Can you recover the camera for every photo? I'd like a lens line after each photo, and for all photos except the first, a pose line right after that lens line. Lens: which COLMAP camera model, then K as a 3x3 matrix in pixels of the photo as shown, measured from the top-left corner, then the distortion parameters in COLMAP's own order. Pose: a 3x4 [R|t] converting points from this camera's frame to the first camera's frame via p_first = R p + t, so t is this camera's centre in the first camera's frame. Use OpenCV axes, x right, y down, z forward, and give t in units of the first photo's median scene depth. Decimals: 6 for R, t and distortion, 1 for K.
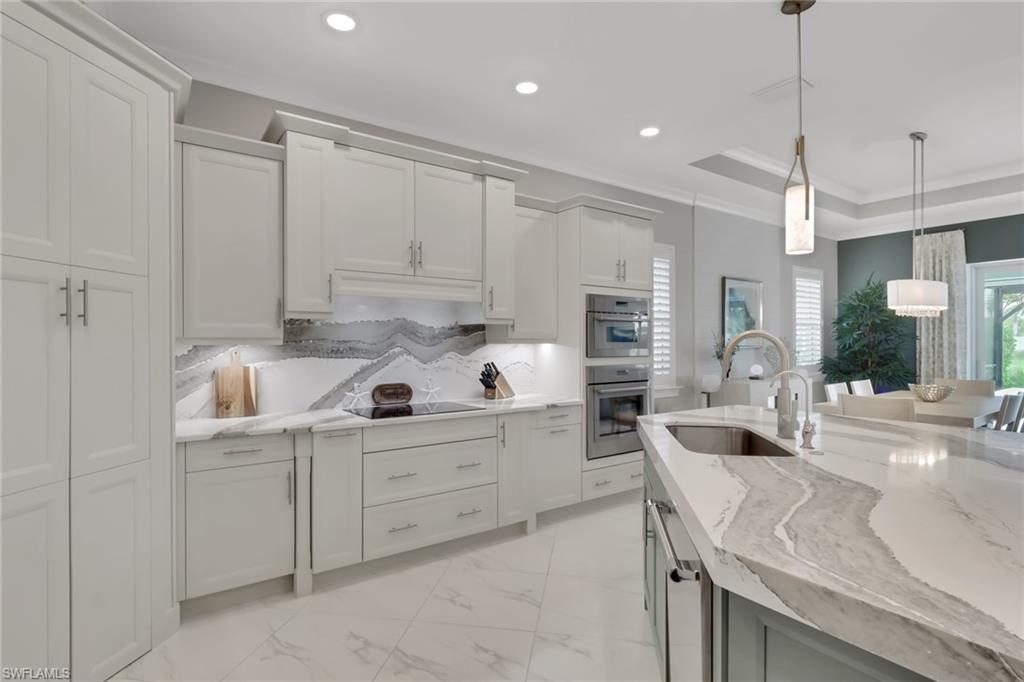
lens RADIAL K [[509.3, 0, 512.0], [0, 509.3, 341.0], [0, 0, 1]] dist [-0.001429, -0.000289]
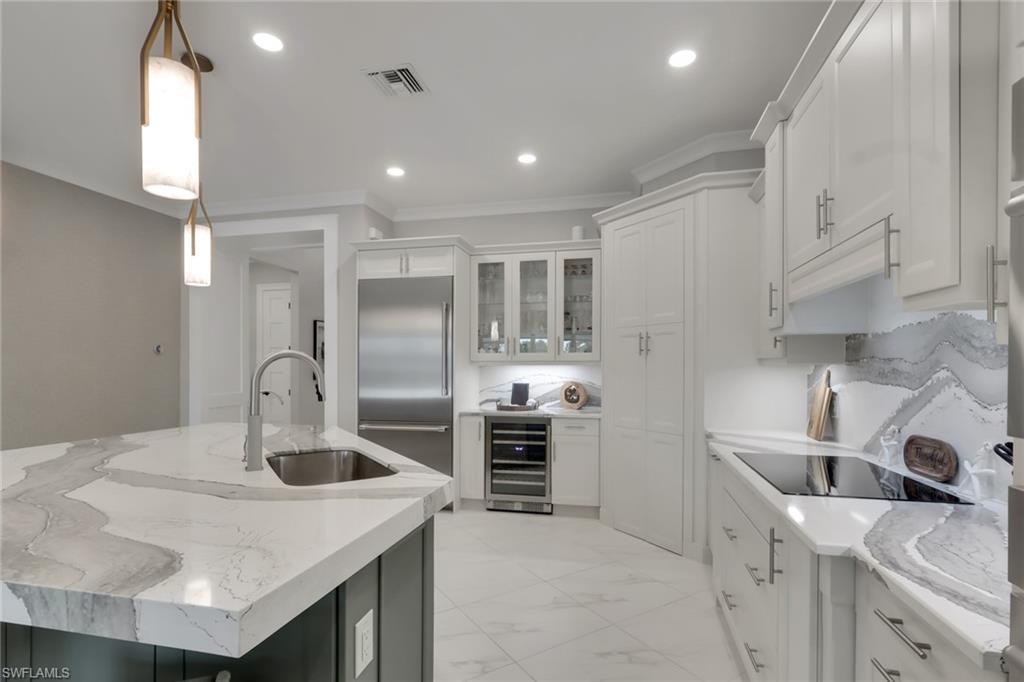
lens RADIAL K [[501.0, 0, 510.7], [0, 501.0, 370.0], [0, 0, 1]] dist [0.008260, 0.000551]
pose [[-0.749882, 0.011059, -0.661479, 0.439144], [0.008988, 0.999938, 0.006529, 0.005382], [0.661510, -0.001050, -0.749935, 1.093827]]
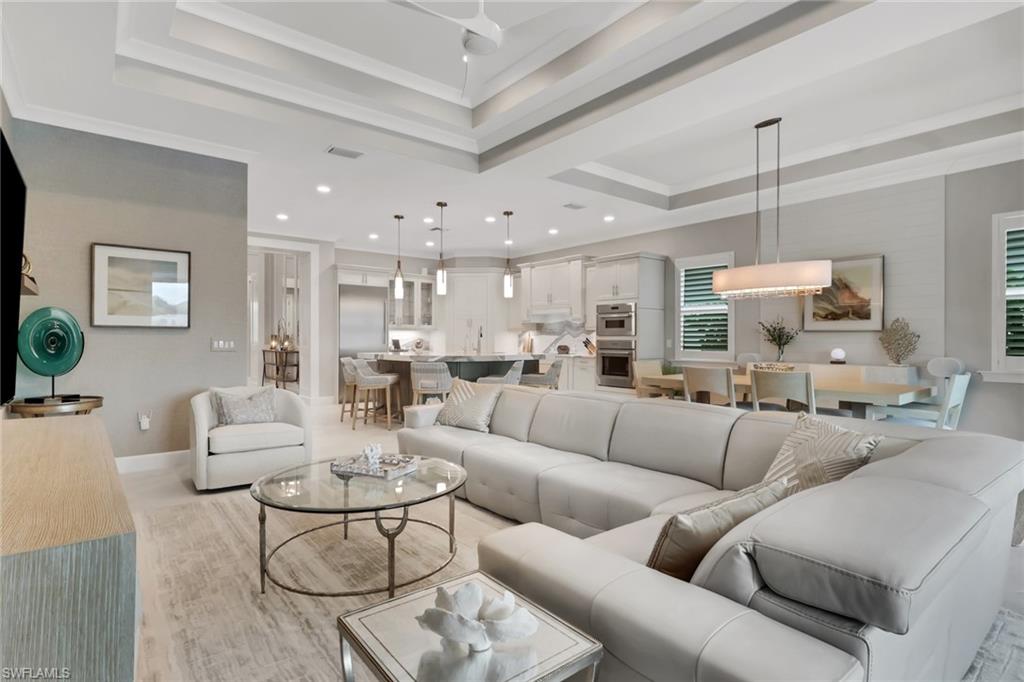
lens RADIAL K [[521.6, 0, 512.0], [0, 521.6, 341.0], [0, 0, 1]] dist [0.004061, -0.000058]
pose [[0.067098, 0.009164, -0.997704, 2.418845], [0.004082, 0.999947, 0.009459, 0.034676], [0.997738, -0.004708, 0.067057, 0.547620]]
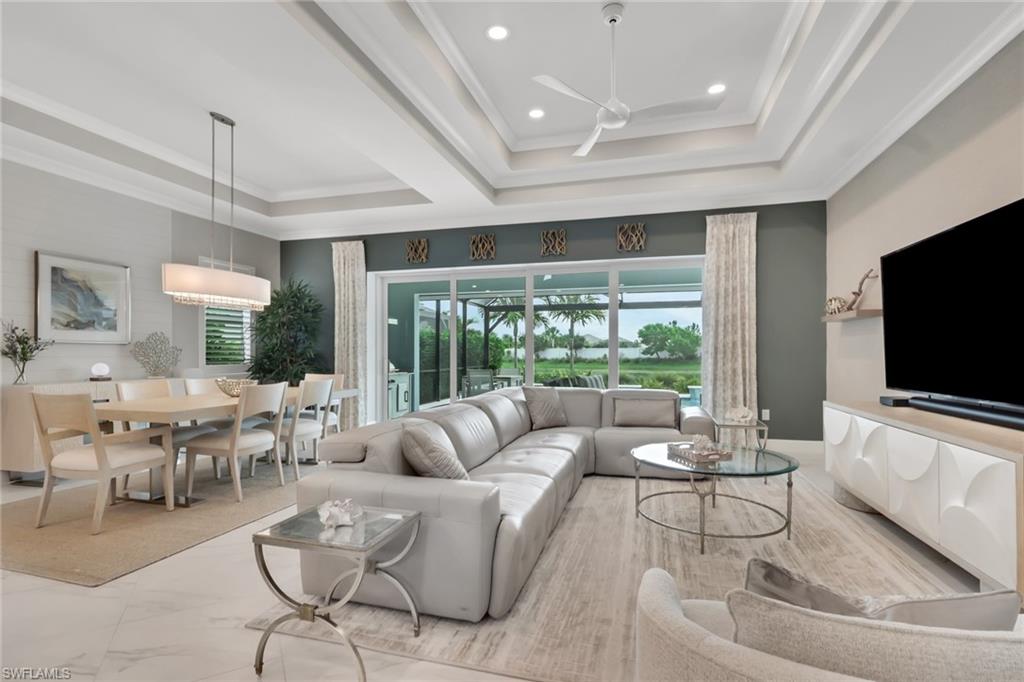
lens RADIAL K [[489.1, 0, 509.2], [0, 489.1, 355.0], [0, 0, 1]] dist [0.000529, 0.000151]
pose [[0.782510, 0.000374, 0.622638, 0.858671], [-0.006891, 0.999944, 0.008060, 0.037724], [-0.622600, -0.010598, 0.782469, -0.073817]]
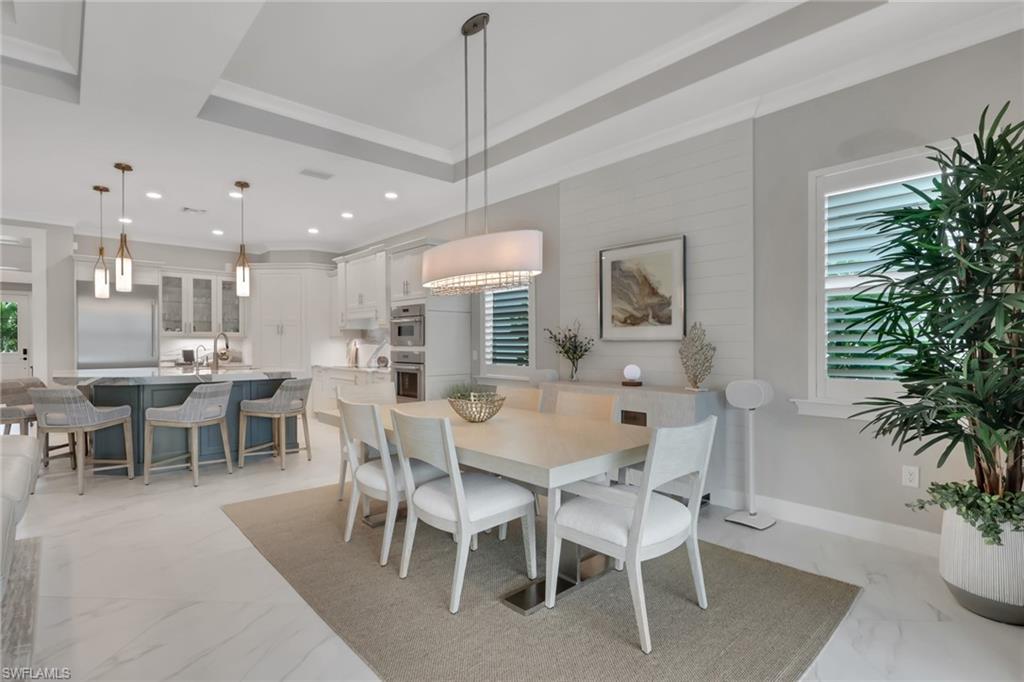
lens RADIAL K [[503.3, 0, 515.5], [0, 503.3, 343.1], [0, 0, 1]] dist [0.001477, 0.000150]
pose [[0.119252, 0.002794, -0.992860, 1.950345], [0.007132, 0.999968, 0.003671, 0.022511], [0.992838, -0.007519, 0.119228, 1.294046]]
